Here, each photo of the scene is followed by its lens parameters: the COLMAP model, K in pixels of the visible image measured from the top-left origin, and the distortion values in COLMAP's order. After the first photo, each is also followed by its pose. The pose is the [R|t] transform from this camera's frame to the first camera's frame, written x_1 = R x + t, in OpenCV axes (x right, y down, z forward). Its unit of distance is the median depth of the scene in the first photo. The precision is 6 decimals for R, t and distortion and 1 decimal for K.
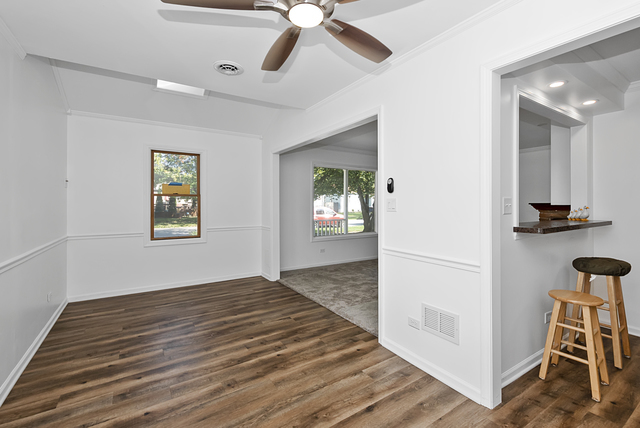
lens RADIAL K [[285.5, 0, 323.3], [0, 285.5, 209.1], [0, 0, 1]] dist [-0.011745, 0.000078]
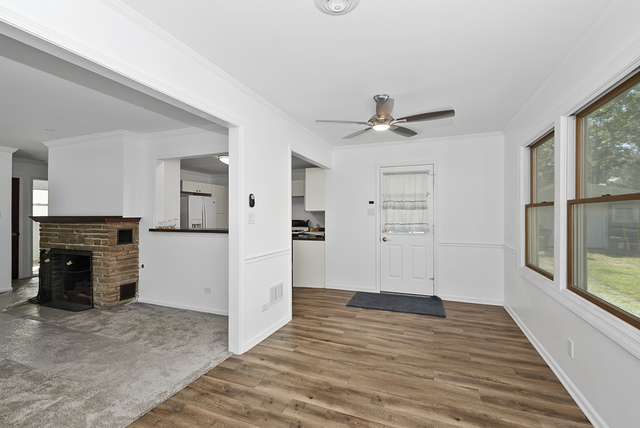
lens RADIAL K [[285.5, 0, 322.1], [0, 285.5, 215.4], [0, 0, 1]] dist [-0.011745, 0.000078]
pose [[-0.583700, 0.001851, 0.811967, -0.932946], [0.017023, 0.999806, 0.009958, -0.036489], [-0.811791, 0.019635, -0.583618, 1.578606]]
